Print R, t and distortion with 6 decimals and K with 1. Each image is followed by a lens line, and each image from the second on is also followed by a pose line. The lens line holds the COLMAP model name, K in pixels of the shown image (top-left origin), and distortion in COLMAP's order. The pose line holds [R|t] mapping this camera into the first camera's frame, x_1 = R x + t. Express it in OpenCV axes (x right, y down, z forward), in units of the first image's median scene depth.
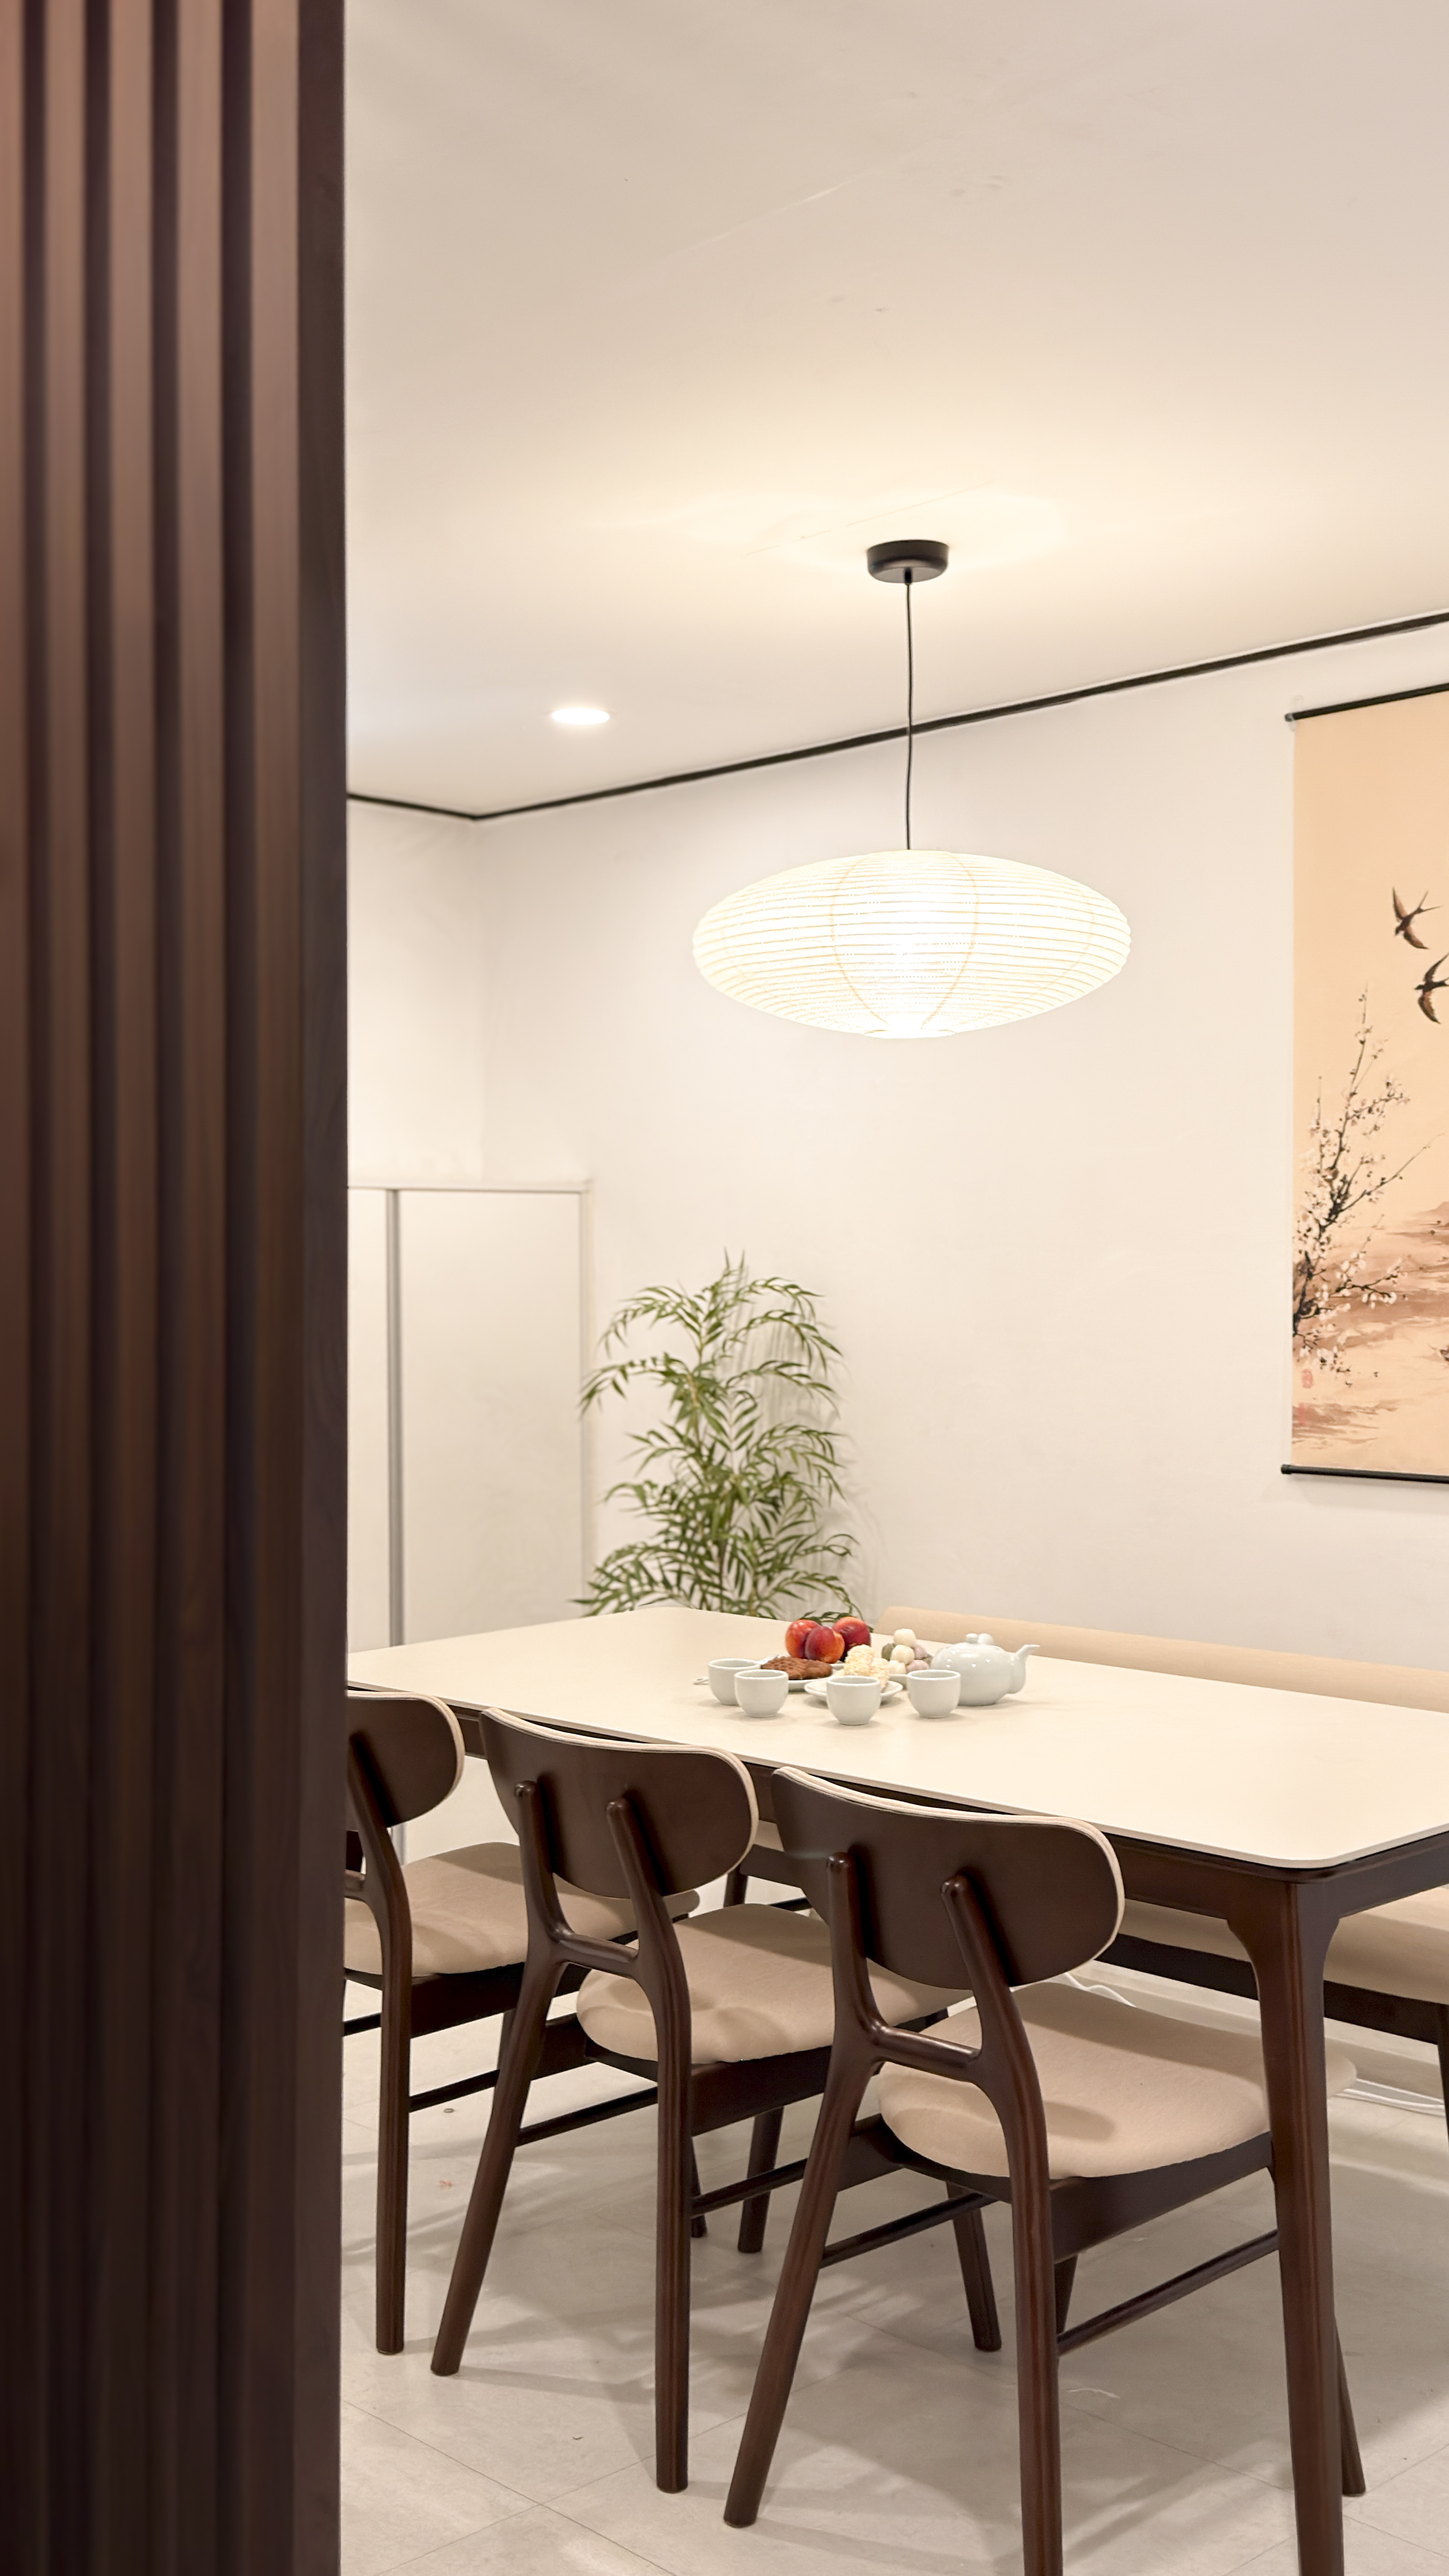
lens RADIAL K [[2594.4, 0, 724.5], [0, 2594.4, 1288.0], [0, 0, 1]] dist [0.115067, 0.007664]
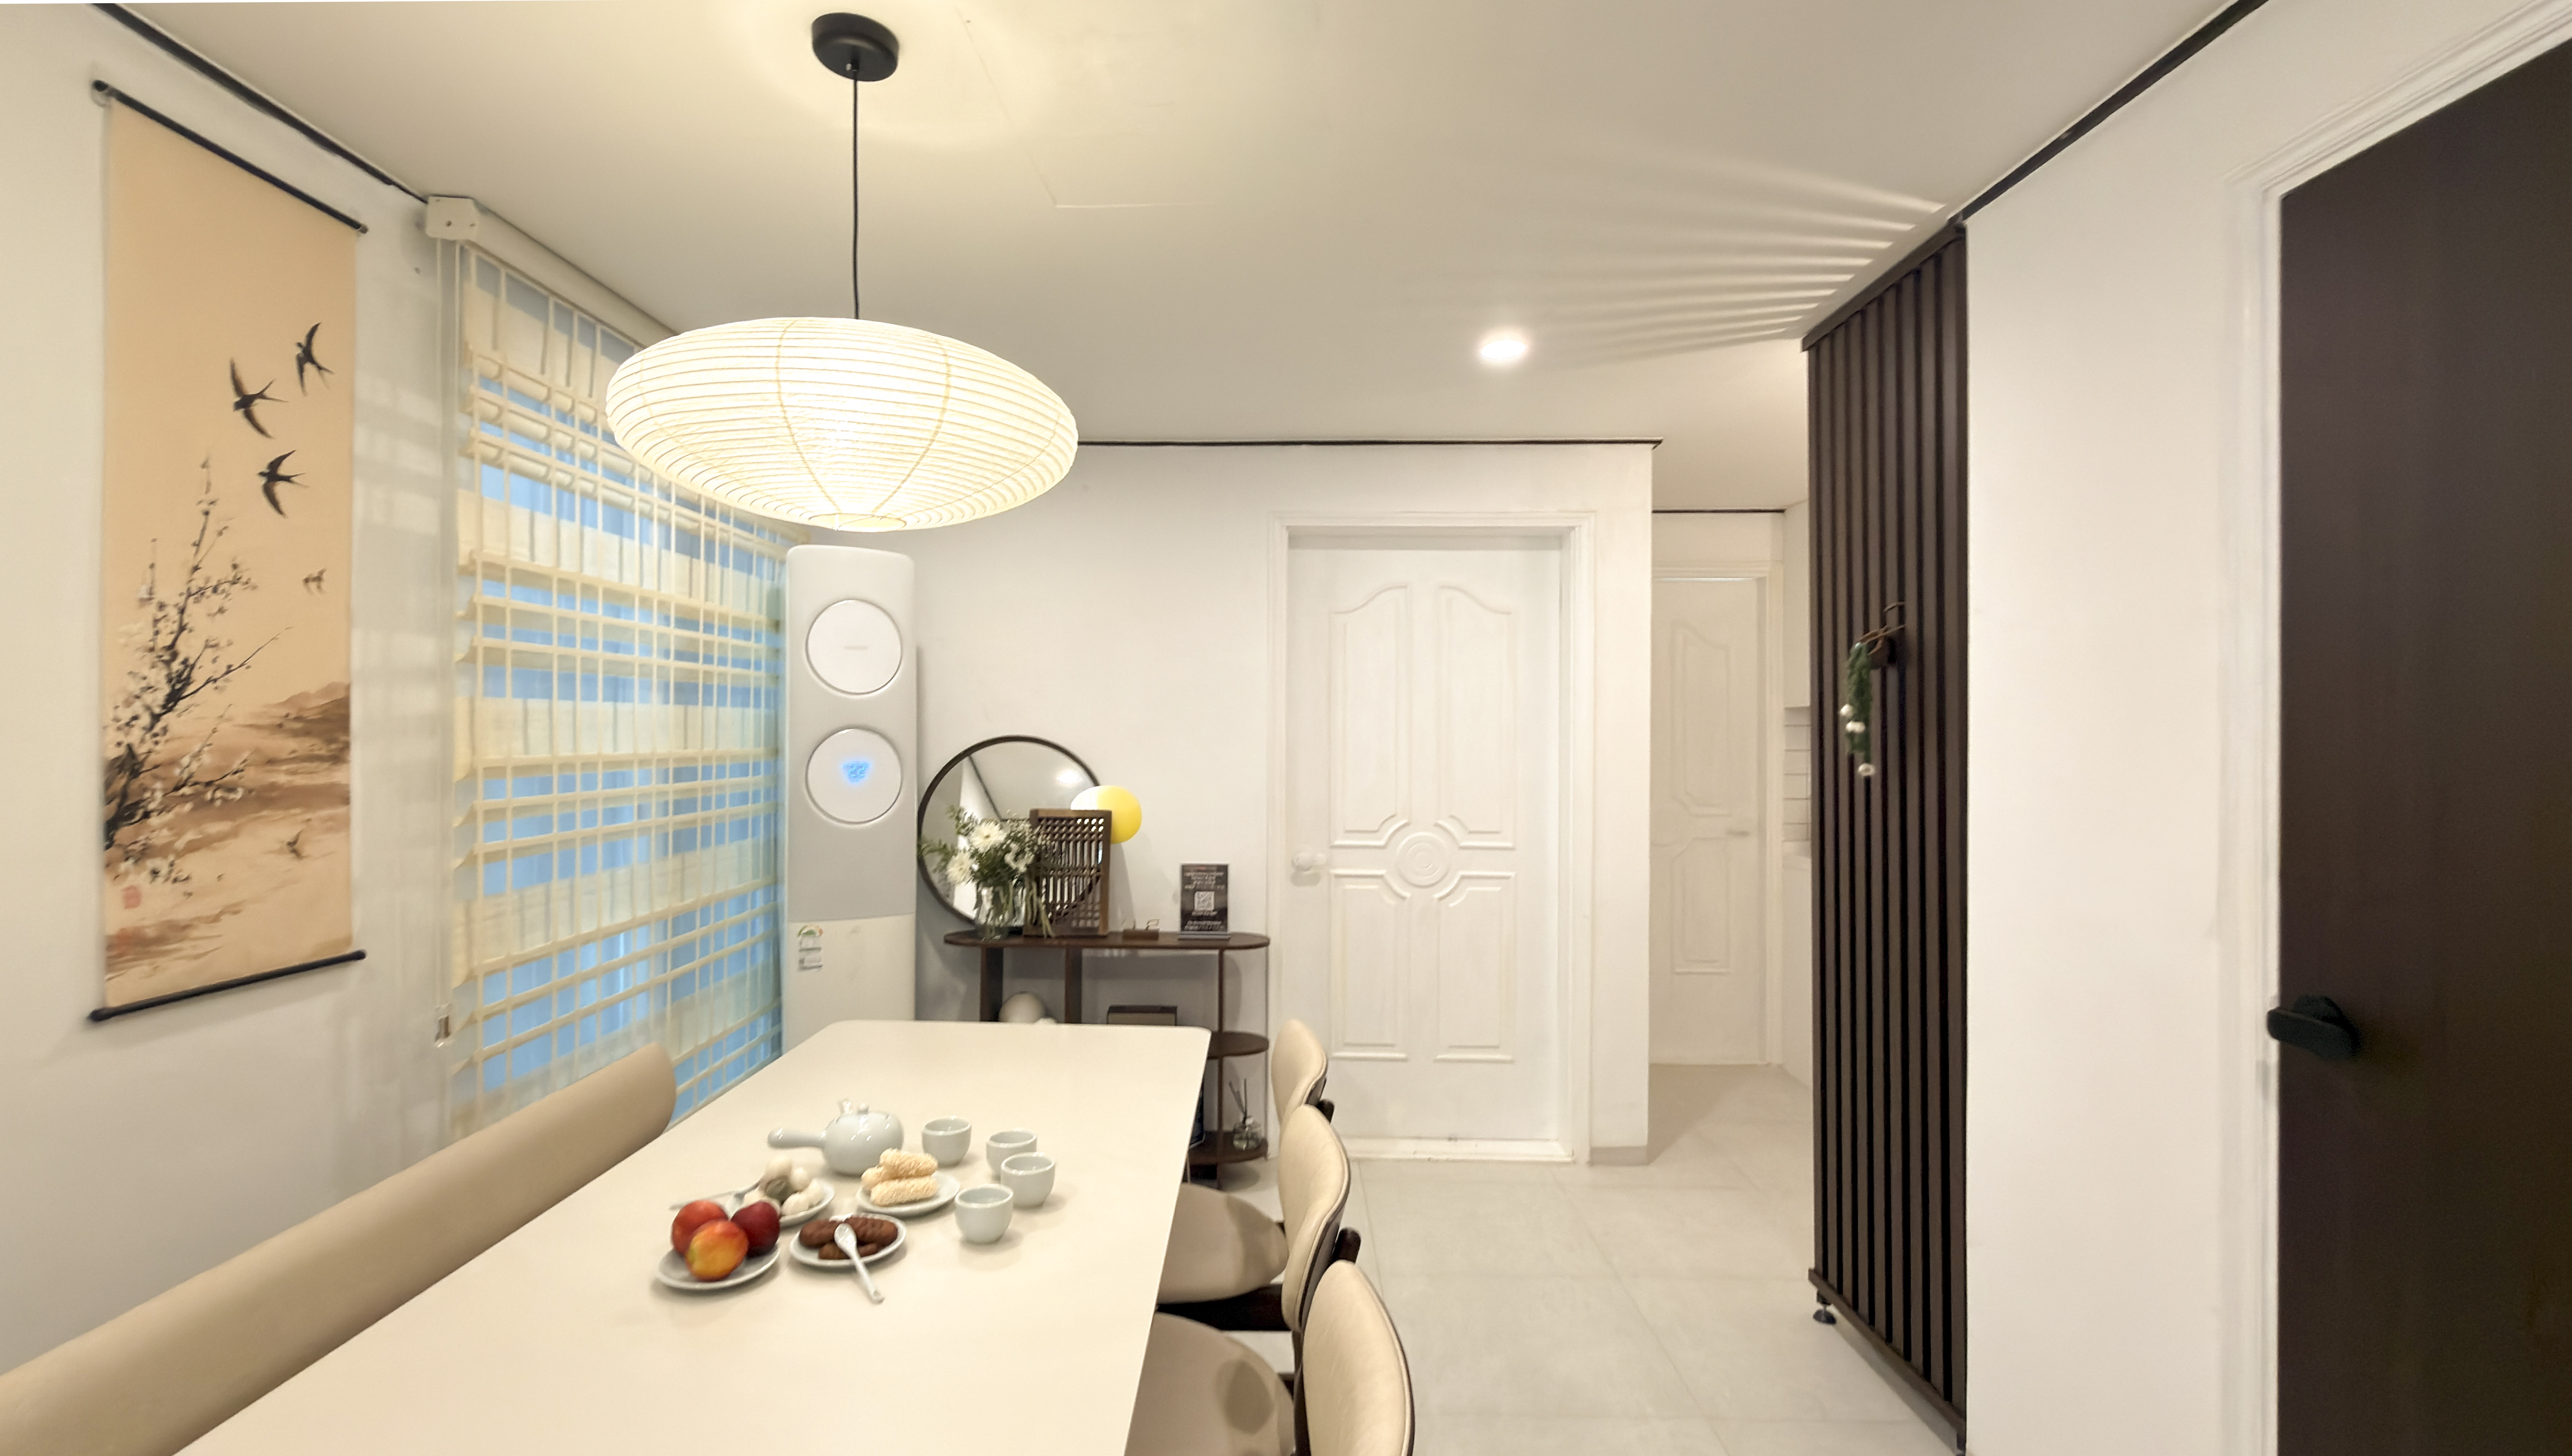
lens RADIAL K [[1142.9, 0, 1219.5], [0, 1142.9, 732.5], [0, 0, 1]] dist [0.000585, 0.000092]
pose [[-0.684526, 0.007646, 0.728949, -0.284057], [0.009469, 0.999954, -0.001596, -0.014034], [-0.728927, 0.005810, -0.684566, 1.012583]]
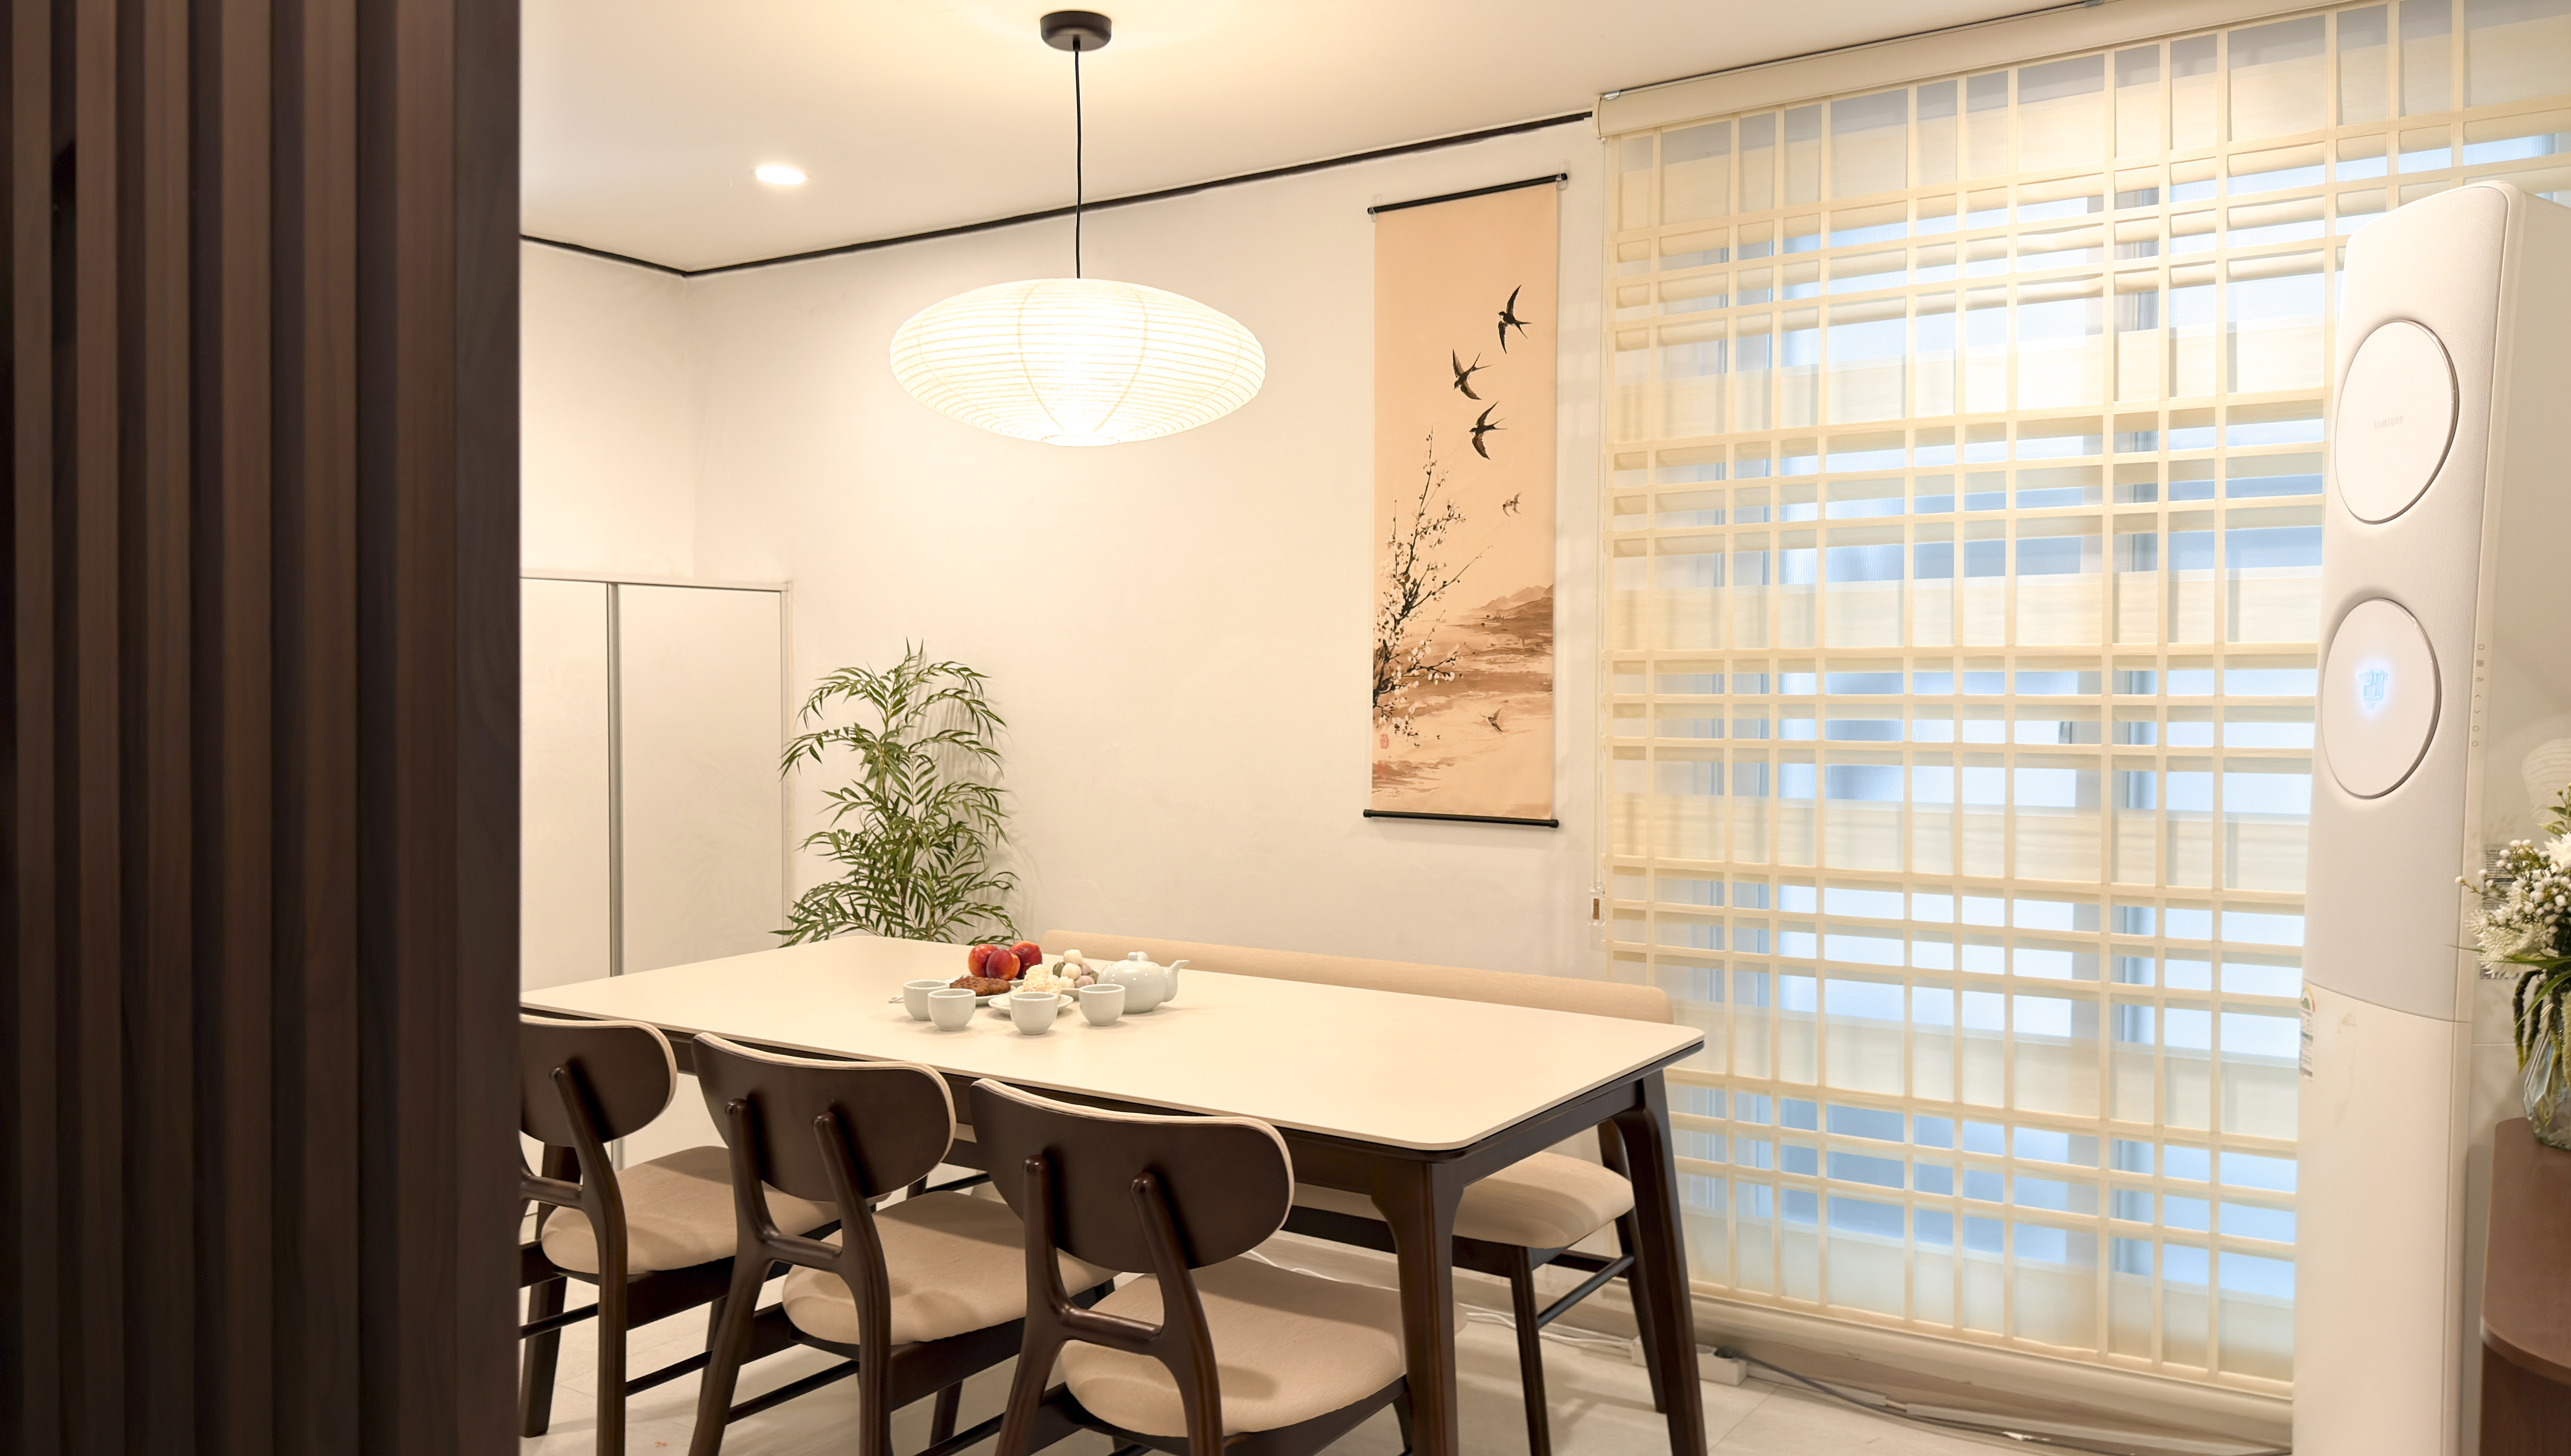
lens RADIAL K [[1905.1, 0, 1283.9], [0, 1905.1, 723.2], [0, 0, 1]] dist [0.148939, -0.256268]
pose [[0.979240, 0.001092, 0.202700, -0.010817], [-0.004374, 0.999866, 0.015746, 0.012158], [-0.202656, -0.016306, 0.979114, 0.111393]]
